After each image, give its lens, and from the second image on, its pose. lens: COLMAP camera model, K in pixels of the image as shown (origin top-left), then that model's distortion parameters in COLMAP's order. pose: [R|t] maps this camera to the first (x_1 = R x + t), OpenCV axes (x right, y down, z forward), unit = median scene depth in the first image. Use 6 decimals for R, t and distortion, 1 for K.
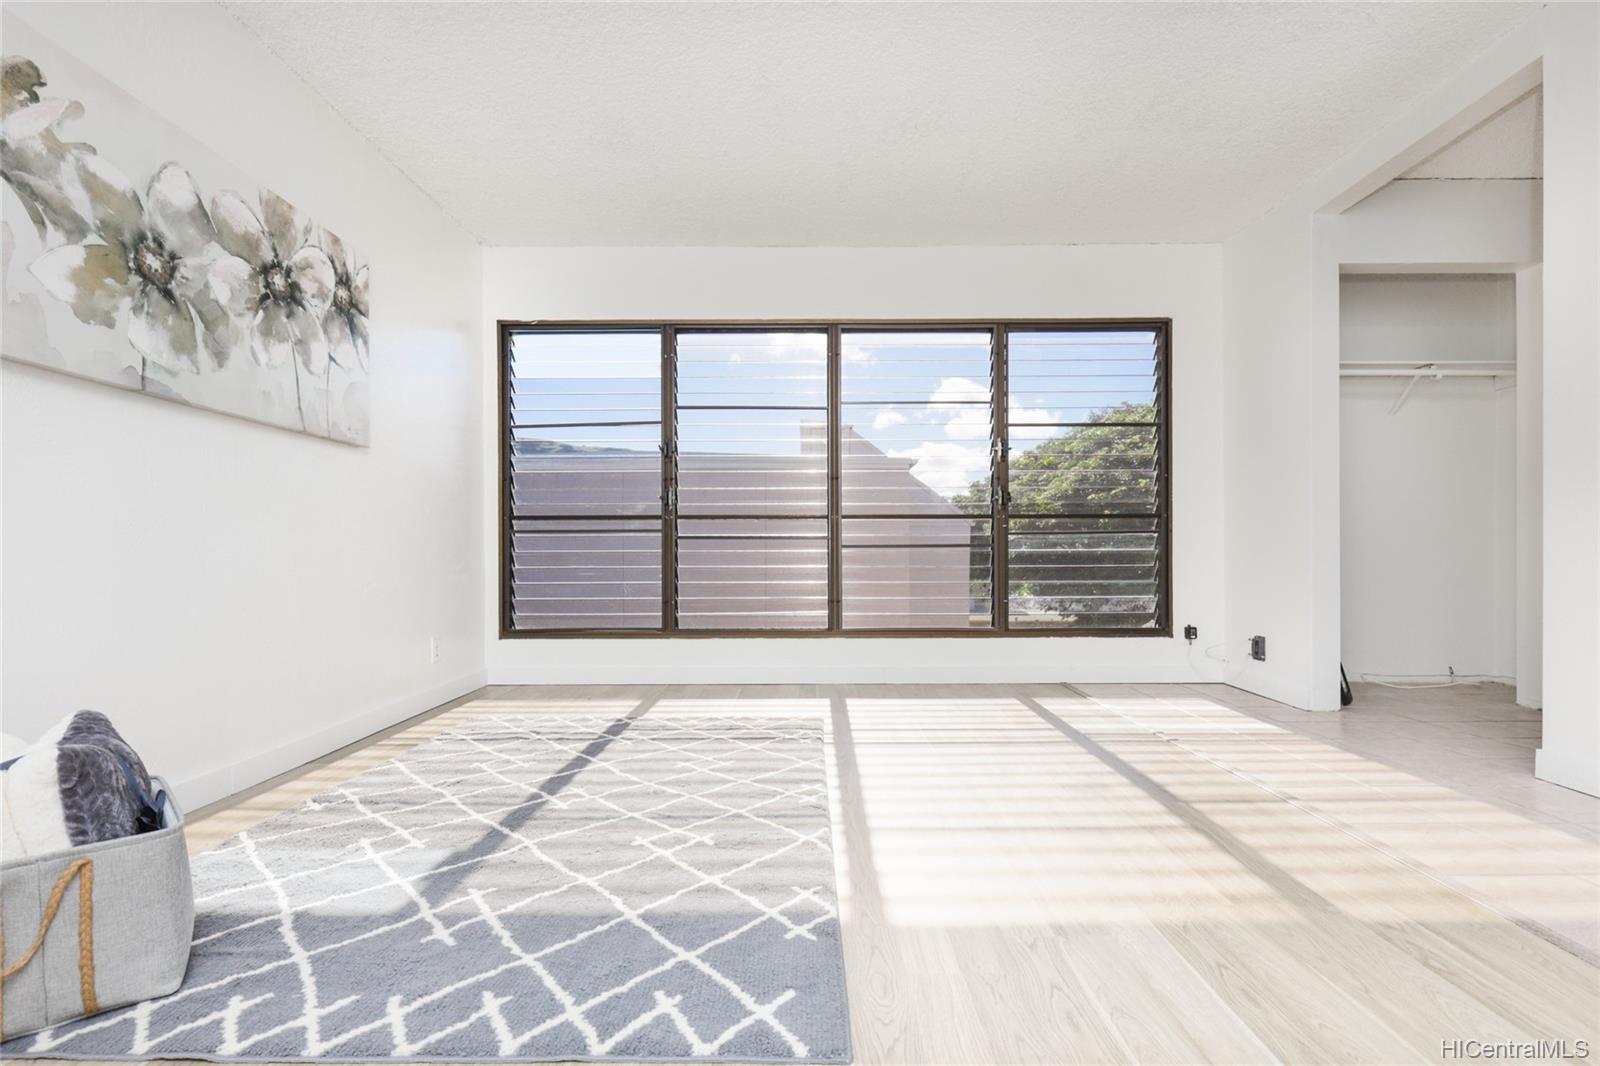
lens RADIAL K [[747.1, 0, 804.3], [0, 747.1, 560.7], [0, 0, 1]] dist [-0.000172, 0.001227]
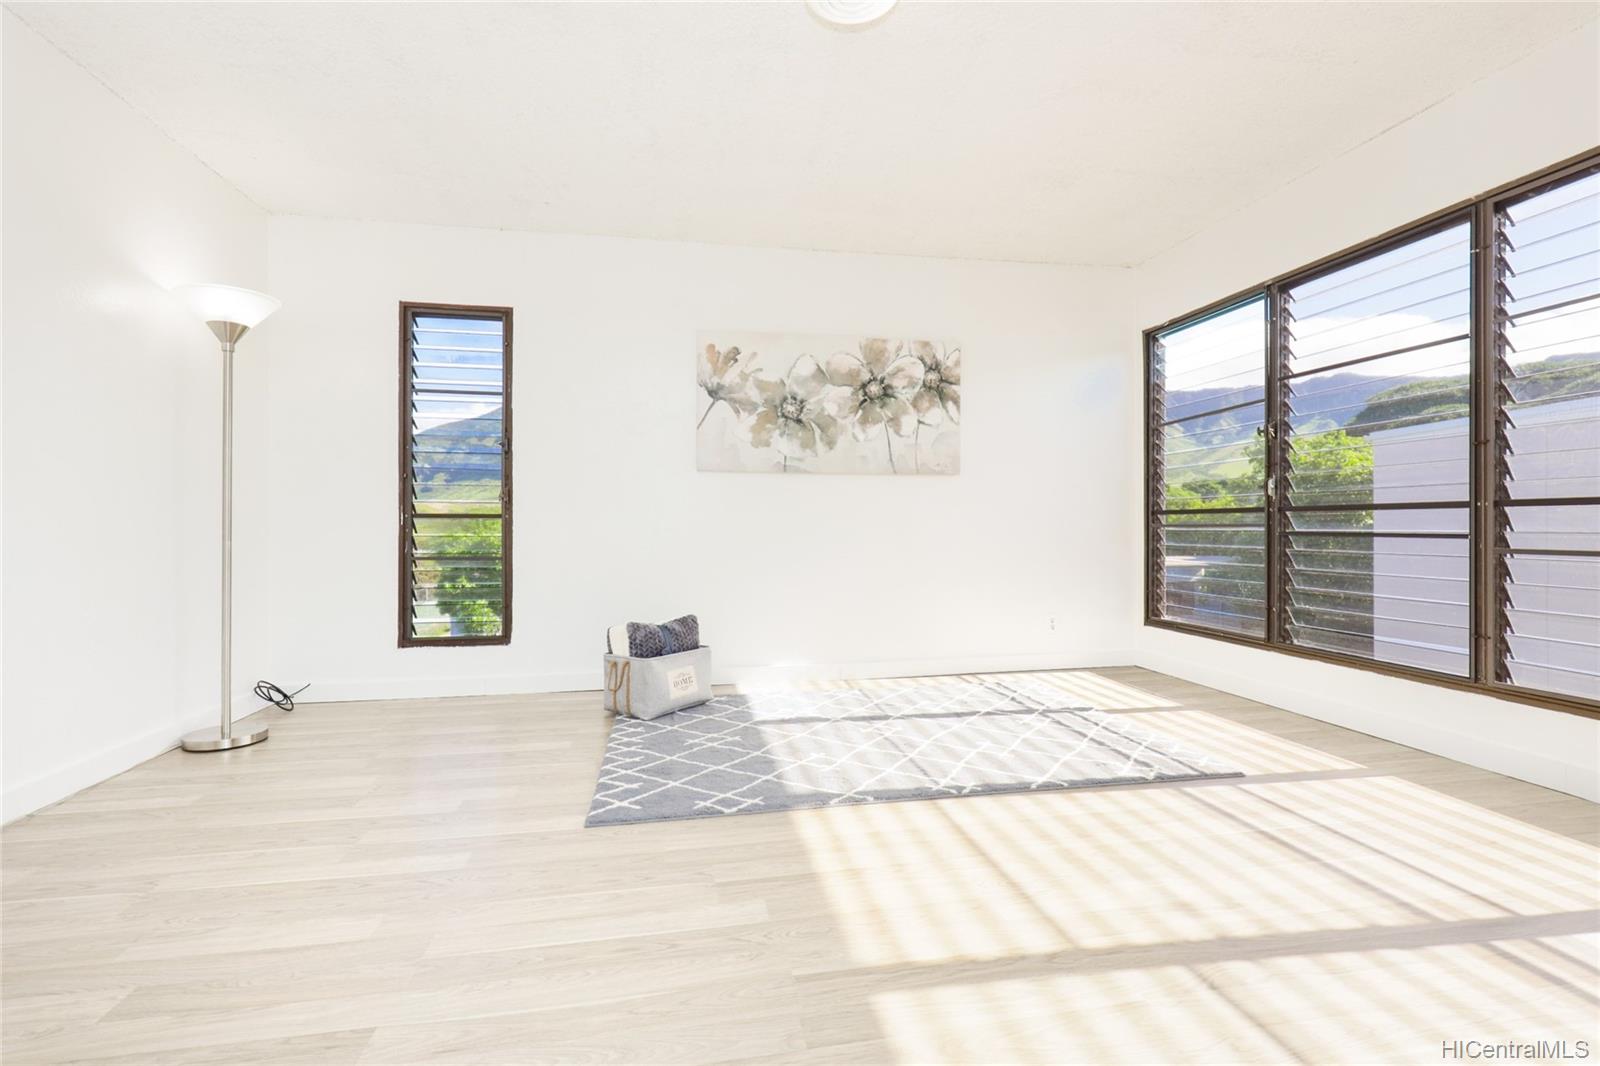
lens RADIAL K [[747.1, 0, 800.5], [0, 747.1, 523.3], [0, 0, 1]] dist [-0.000172, 0.001227]
pose [[0.180056, -0.000296, -0.983656, 0.814562], [-0.006186, 0.999980, -0.001434, -0.054946], [0.983637, 0.006343, 0.180051, 0.458208]]
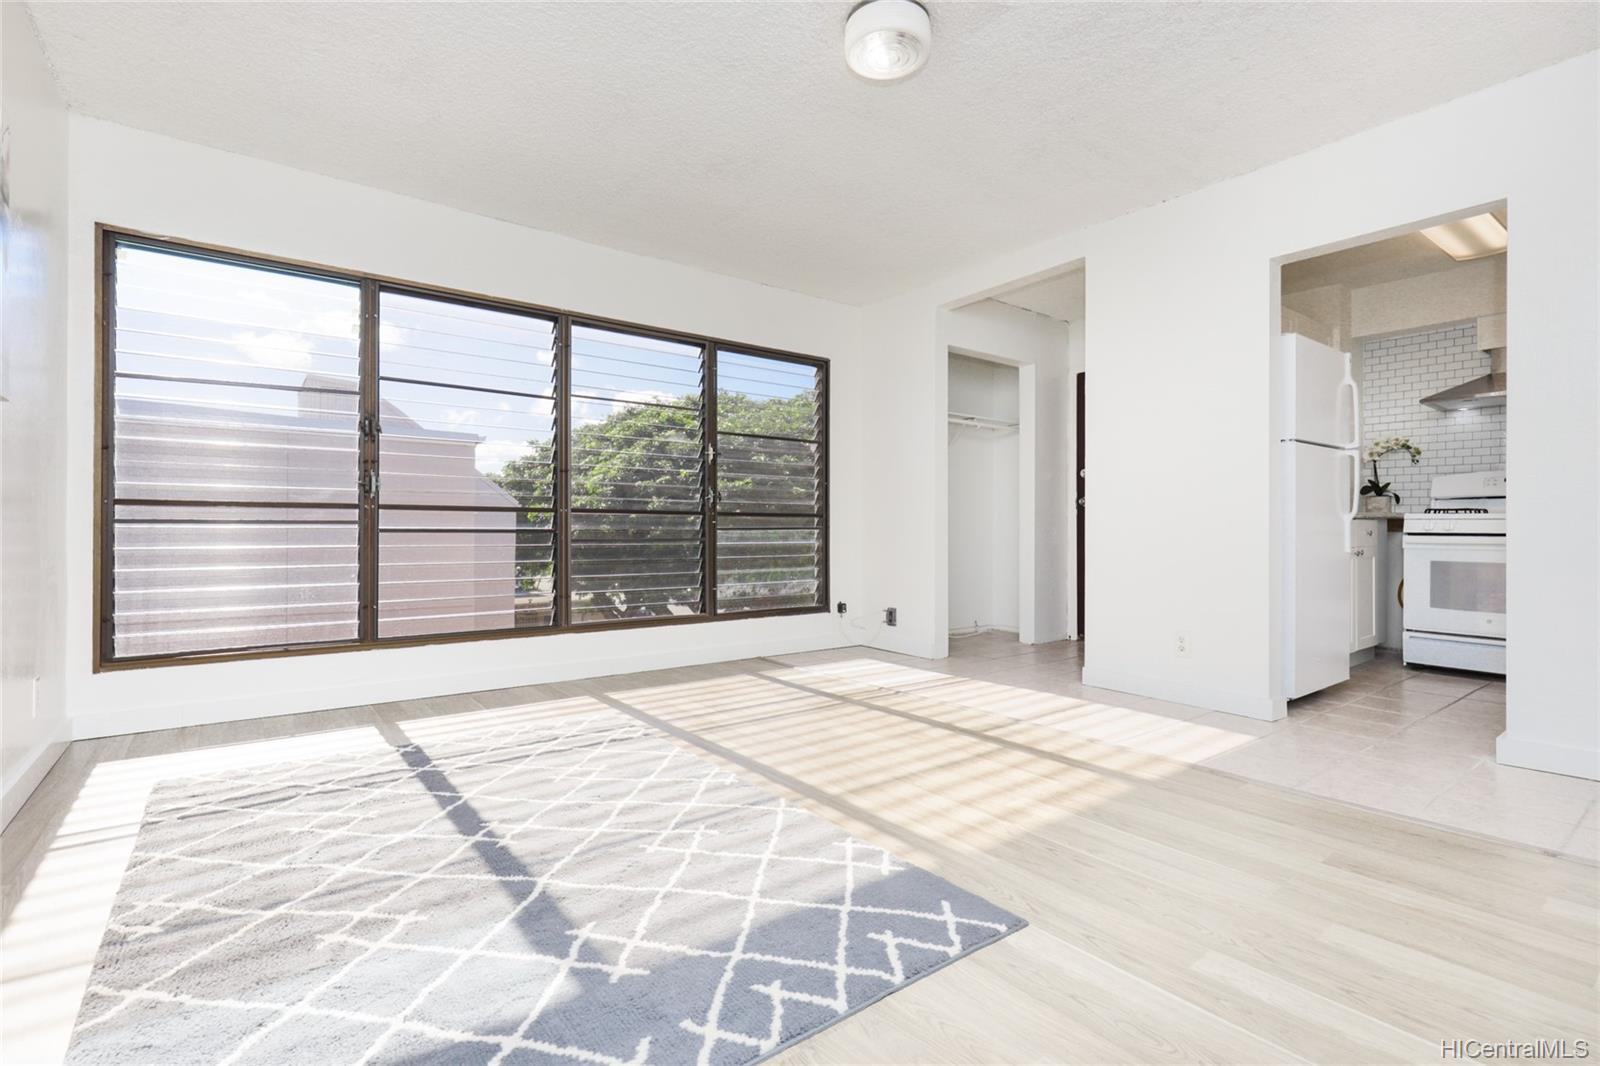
lens RADIAL K [[747.1, 0, 808.5], [0, 747.1, 530.6], [0, 0, 1]] dist [-0.000172, 0.001227]
pose [[0.790265, 0.006208, 0.612734, -0.443940], [0.002172, 0.999914, -0.012932, -0.027205], [-0.612761, 0.011551, 0.790184, 0.041699]]
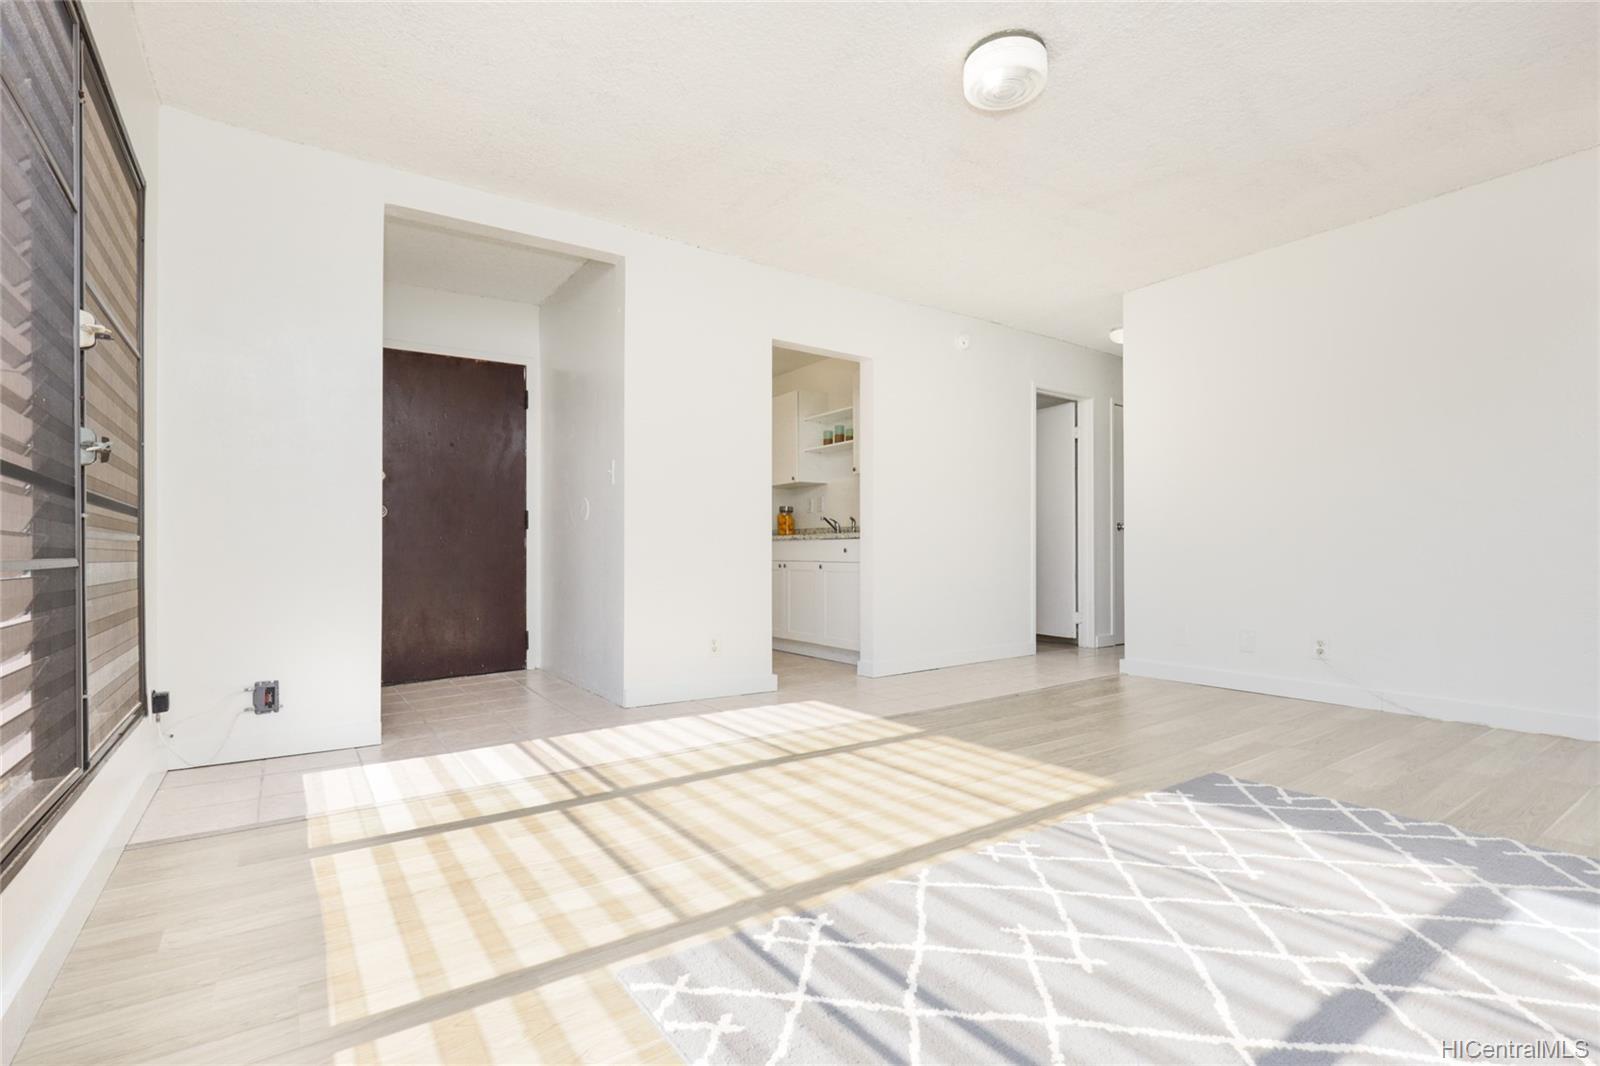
lens RADIAL K [[747.1, 0, 803.2], [0, 747.1, 499.9], [0, 0, 1]] dist [-0.000172, 0.001227]
pose [[-0.577121, 0.066996, 0.813906, -0.460654], [0.018131, 0.997435, -0.069246, -0.028643], [-0.816457, -0.025207, -0.576855, 1.337114]]
